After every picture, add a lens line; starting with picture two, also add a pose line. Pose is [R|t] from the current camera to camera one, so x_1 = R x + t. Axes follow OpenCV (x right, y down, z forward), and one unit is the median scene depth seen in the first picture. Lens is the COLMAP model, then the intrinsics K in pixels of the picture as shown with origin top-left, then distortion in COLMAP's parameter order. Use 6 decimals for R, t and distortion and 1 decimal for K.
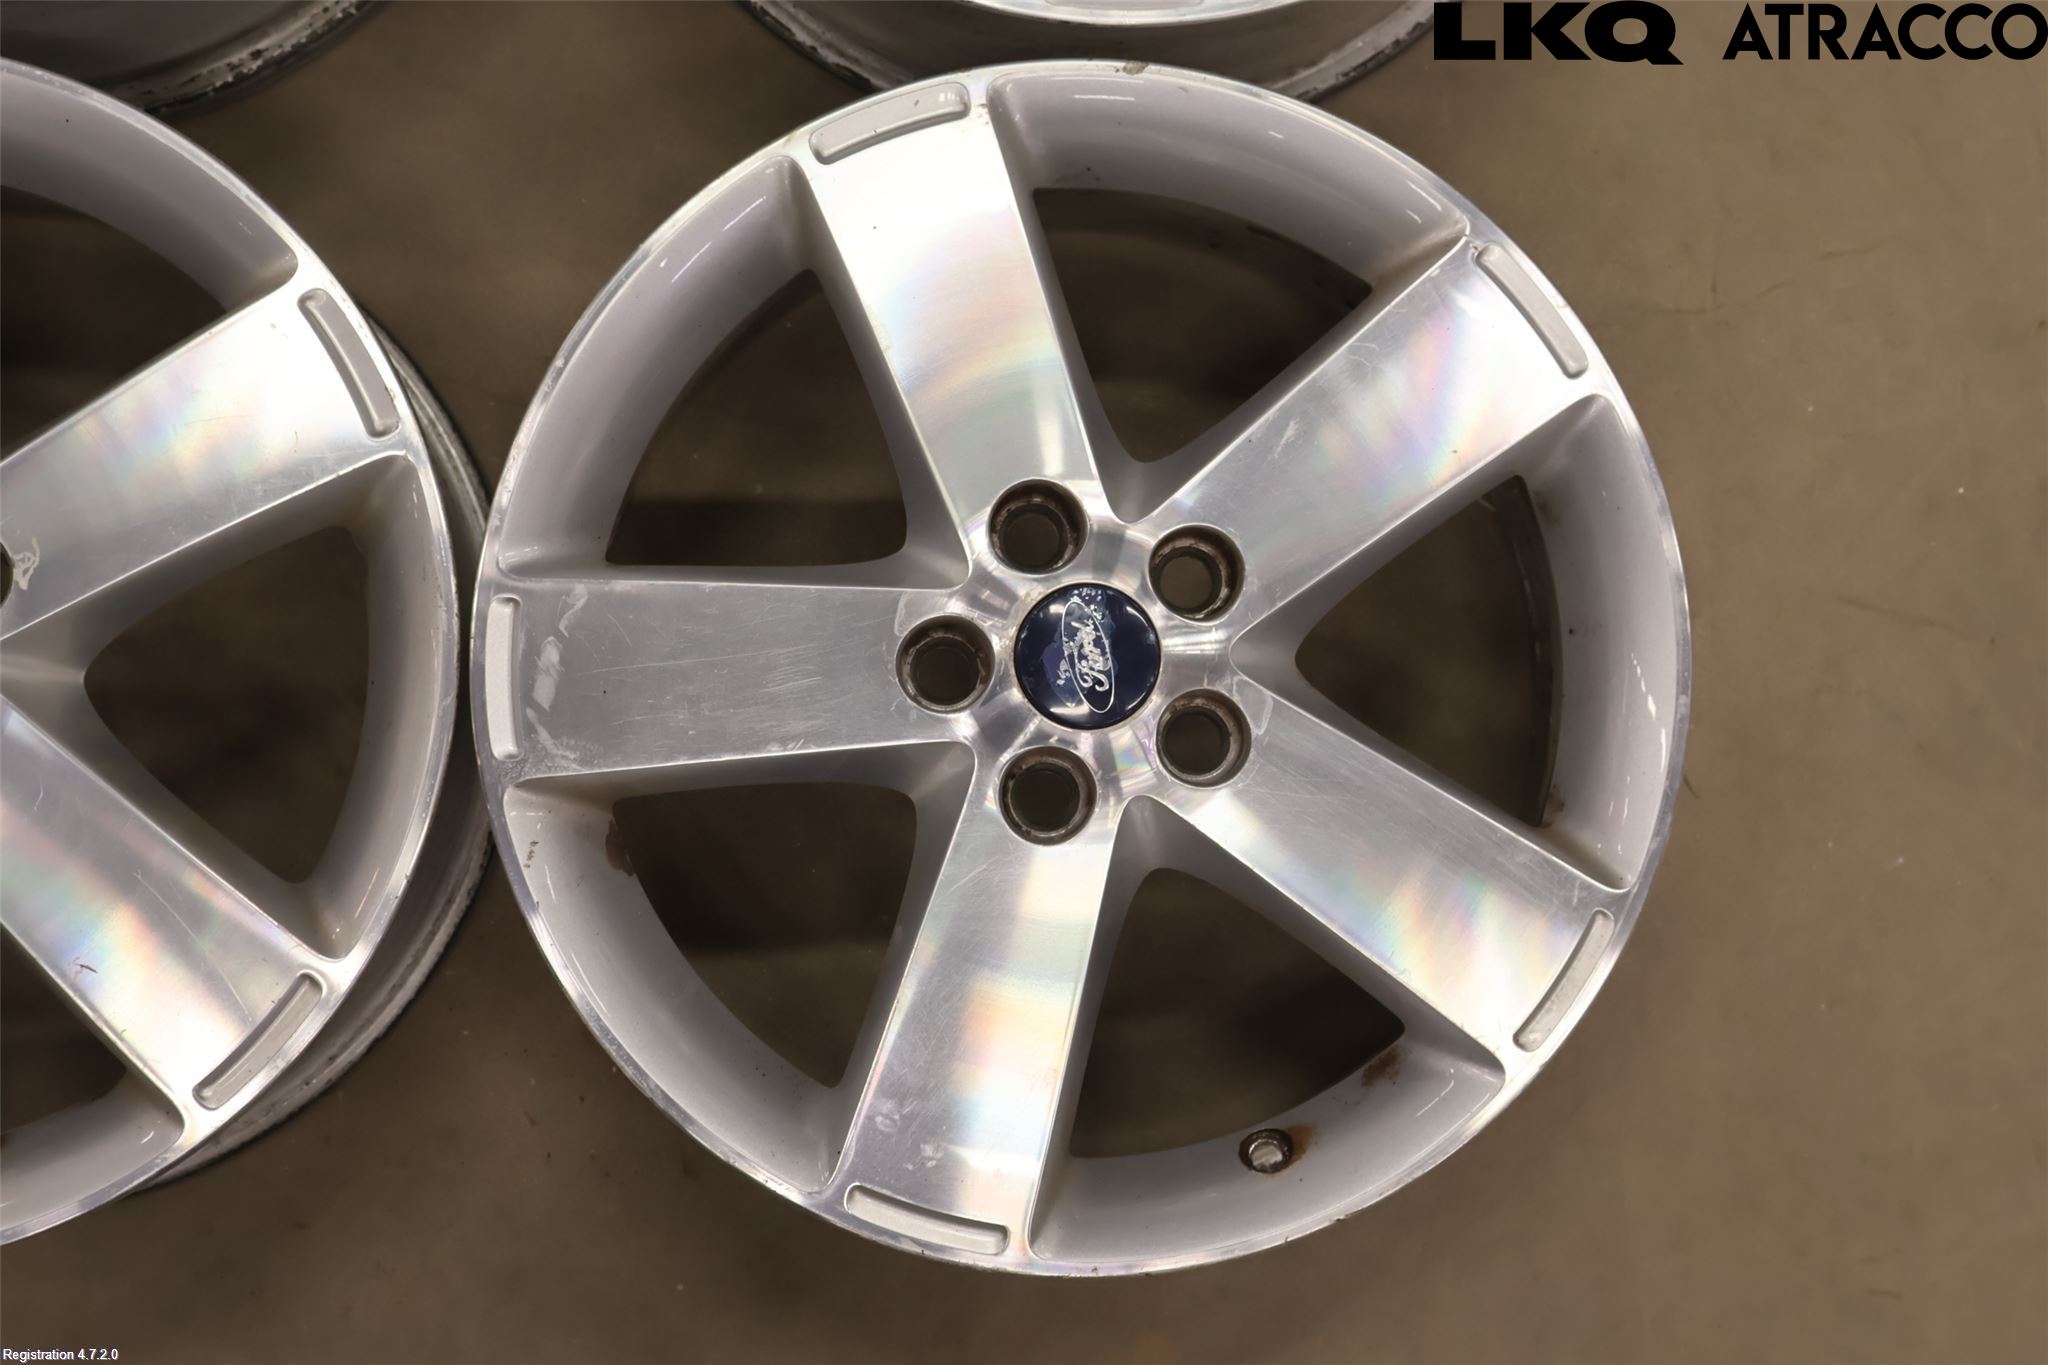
lens RADIAL K [[3198.0, 0, 1024.0], [0, 3198.0, 682.5], [0, 0, 1]] dist [0.025040, 0.007060]
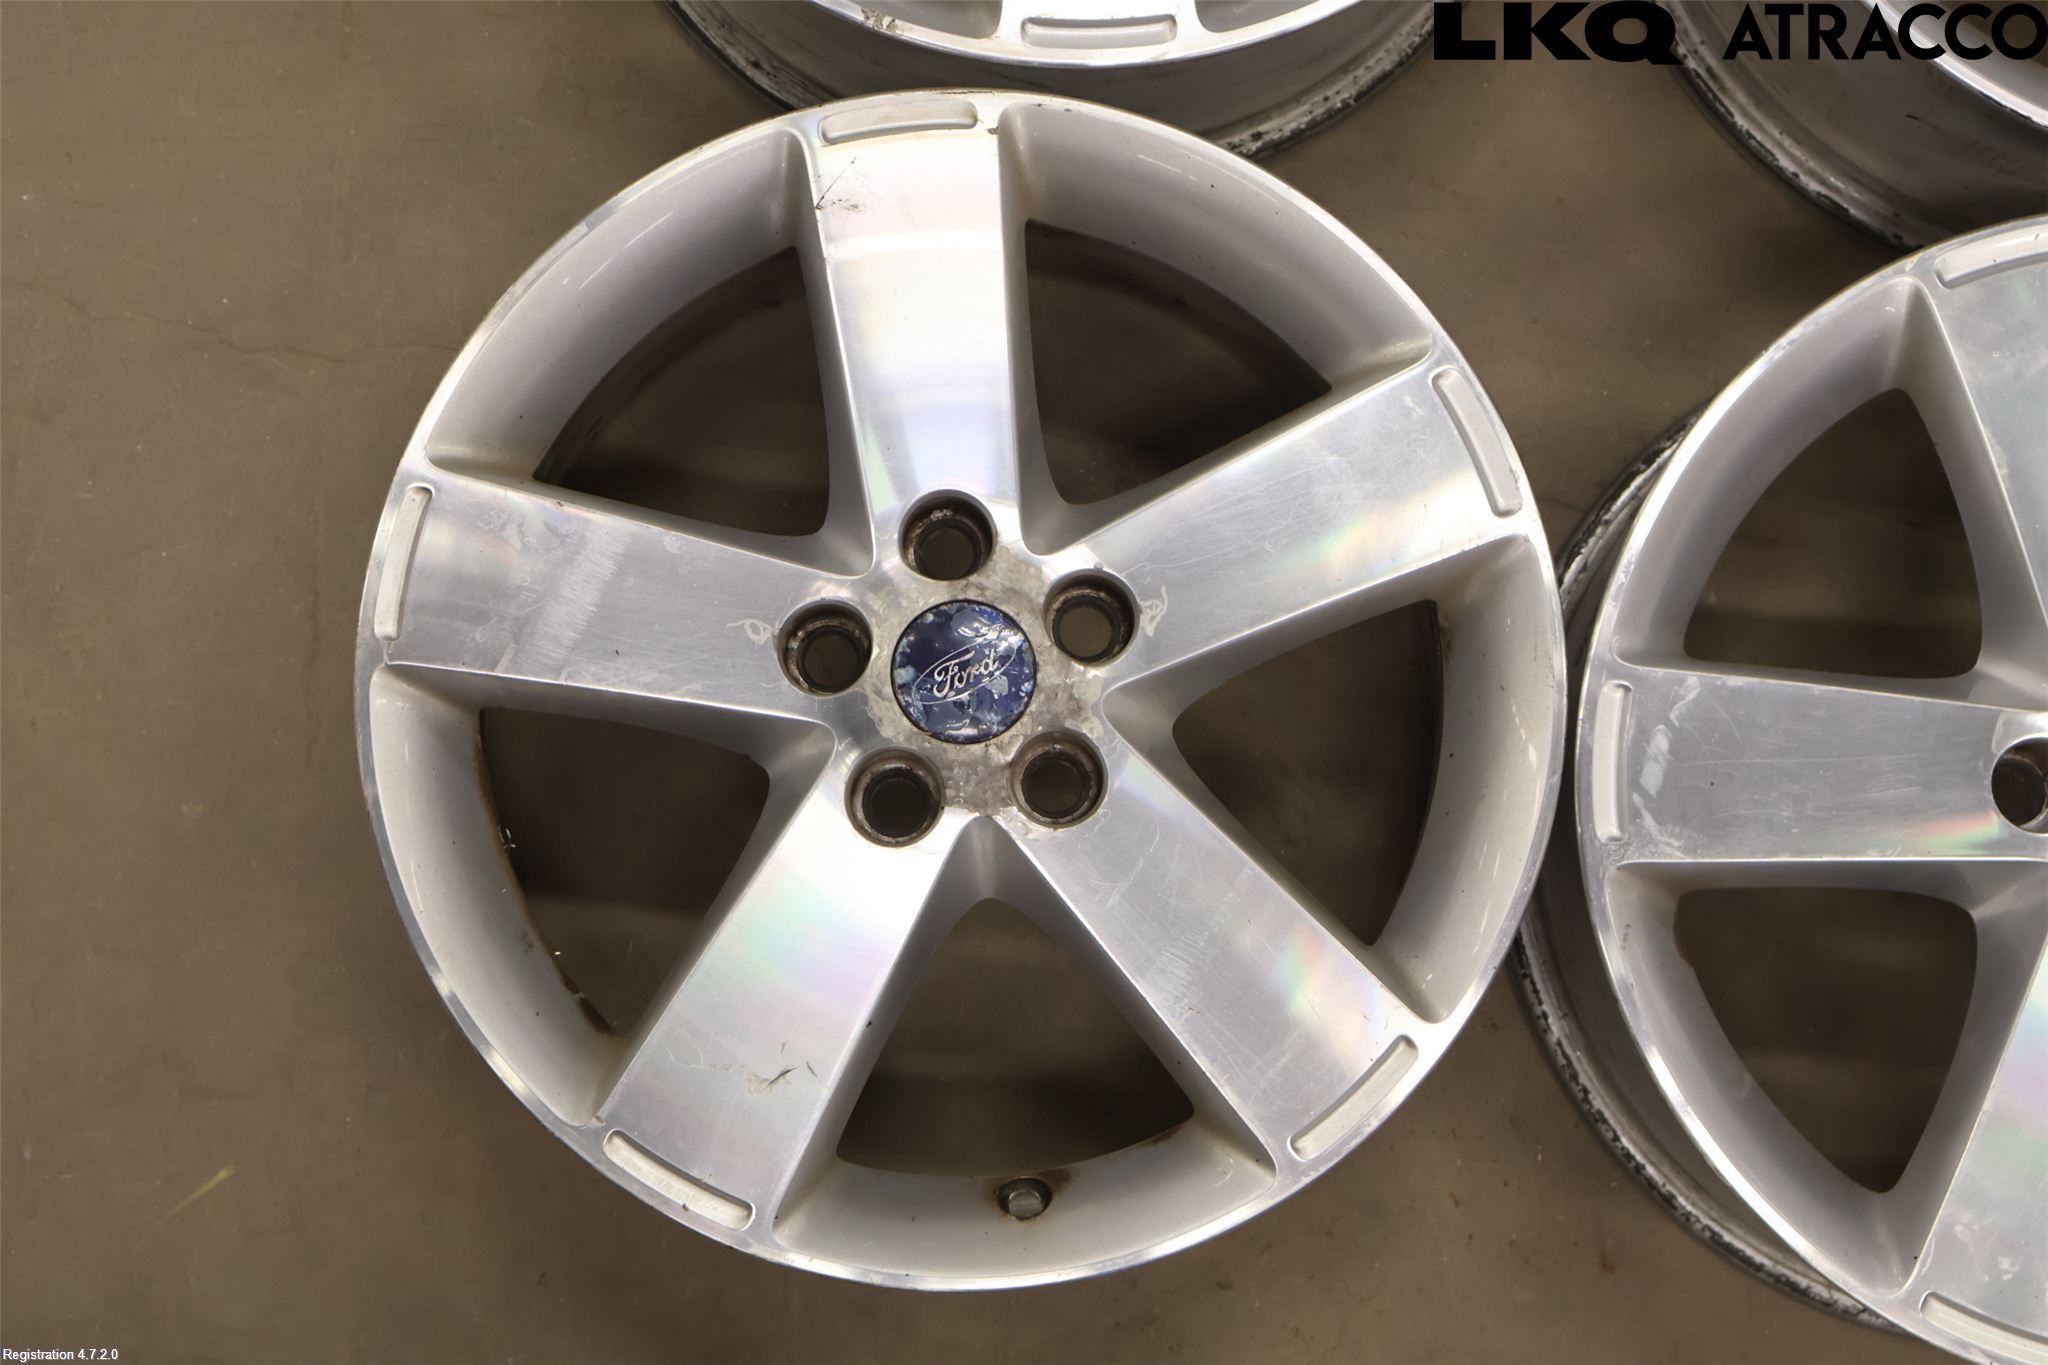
lens RADIAL K [[3198.0, 0, 1024.0], [0, 3198.0, 682.5], [0, 0, 1]] dist [0.025040, 0.007060]
pose [[0.996380, 0.085016, 0.000170, -0.350657], [-0.084935, 0.995510, -0.041796, 0.031949], [-0.003723, 0.041631, 0.999126, -0.018358]]
